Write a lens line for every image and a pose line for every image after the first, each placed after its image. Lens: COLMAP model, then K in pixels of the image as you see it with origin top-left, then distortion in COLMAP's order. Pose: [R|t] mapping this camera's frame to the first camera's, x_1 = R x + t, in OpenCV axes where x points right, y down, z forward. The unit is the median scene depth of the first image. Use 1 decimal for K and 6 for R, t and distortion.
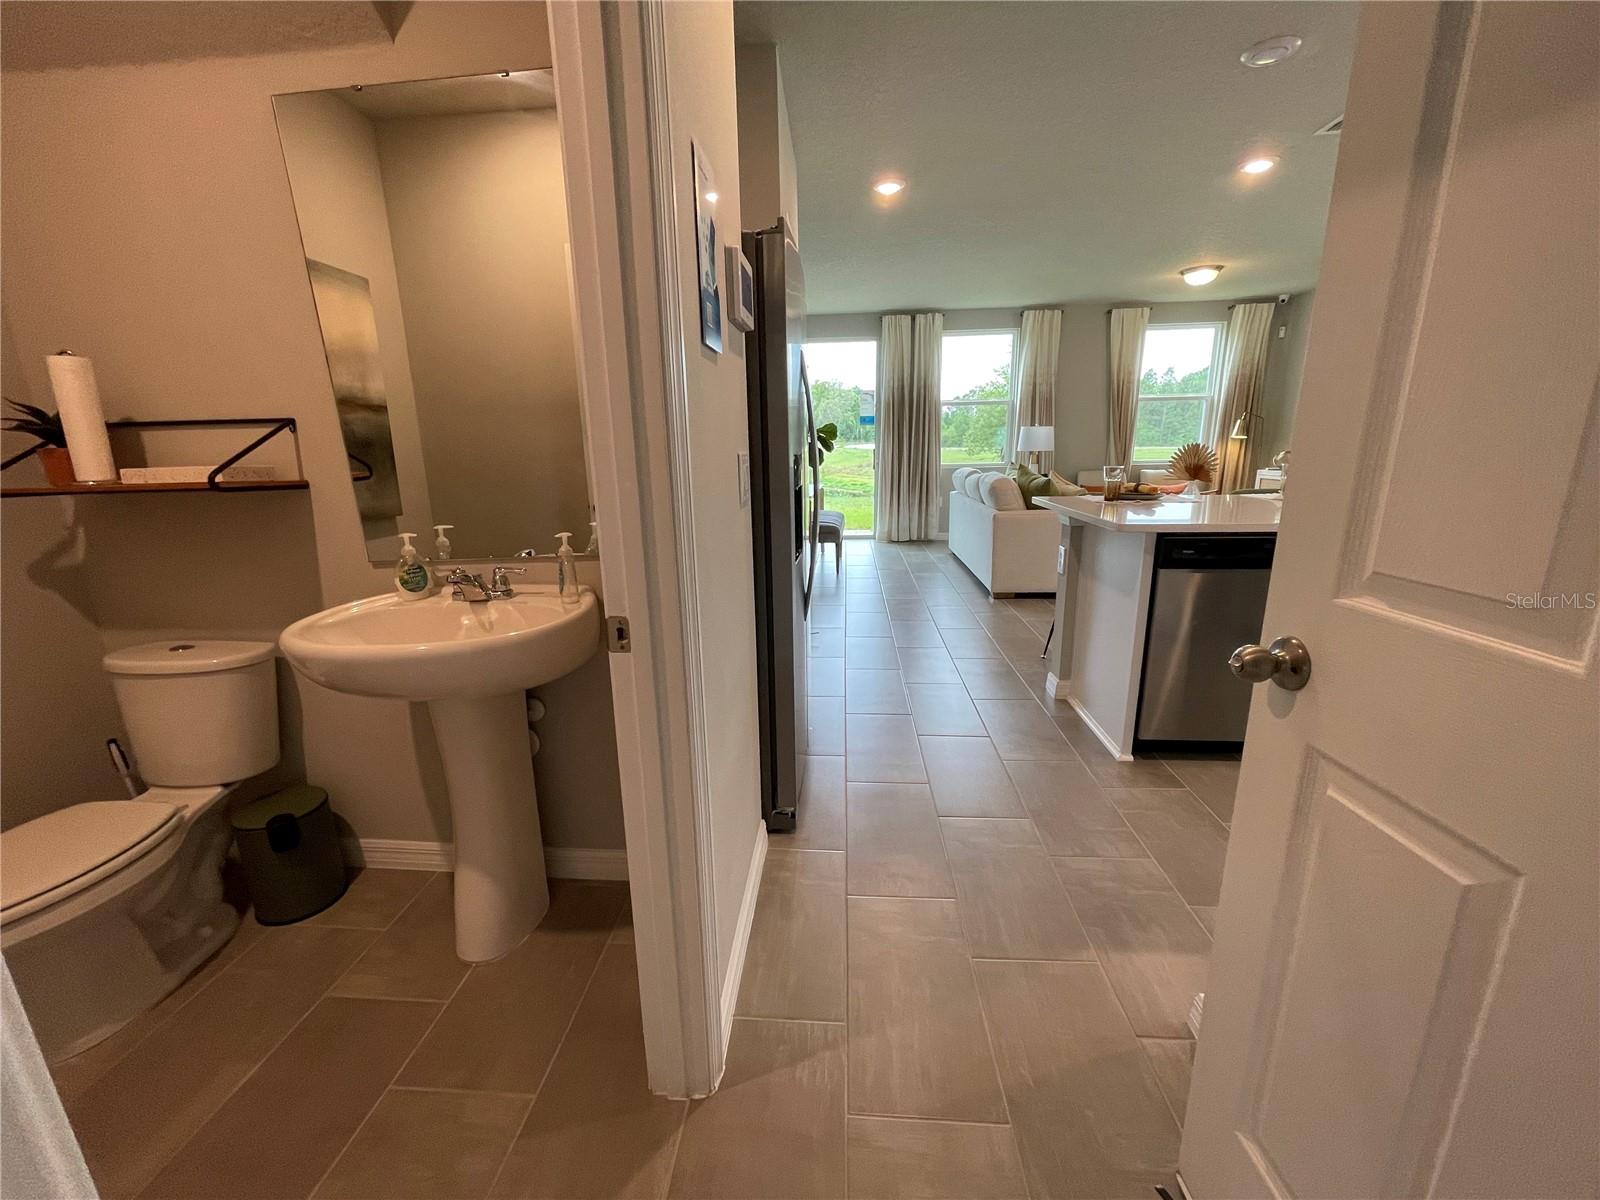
lens RADIAL K [[642.6, 0, 796.2], [0, 642.6, 595.1], [0, 0, 1]] dist [-0.005965, 0.002555]
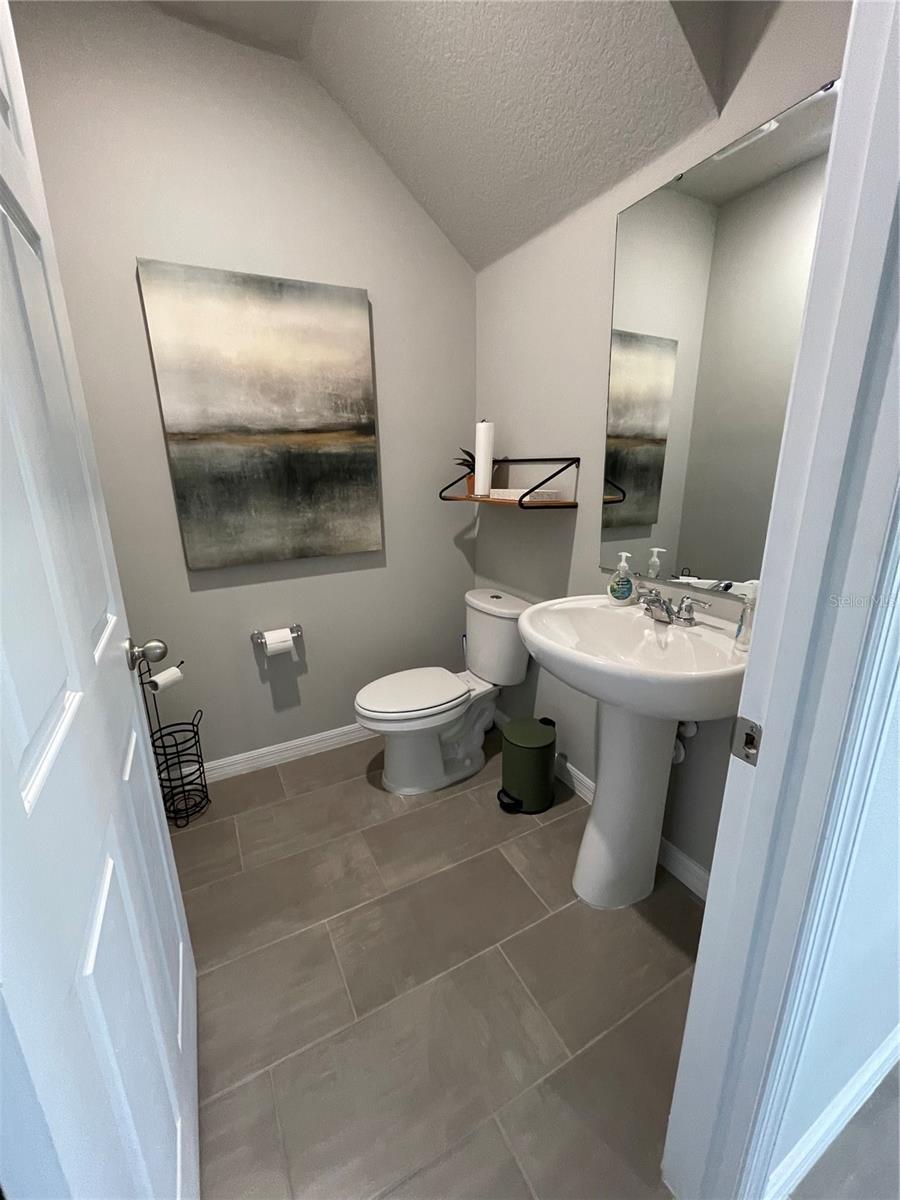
lens RADIAL K [[482.0, 0, 448.3], [0, 482.0, 593.1], [0, 0, 1]] dist [-0.005965, 0.002555]
pose [[0.531377, 0.234678, -0.813981, -0.010967], [-0.197613, 0.968693, 0.150278, -0.092375], [0.823764, 0.080999, 0.561117, 0.199828]]
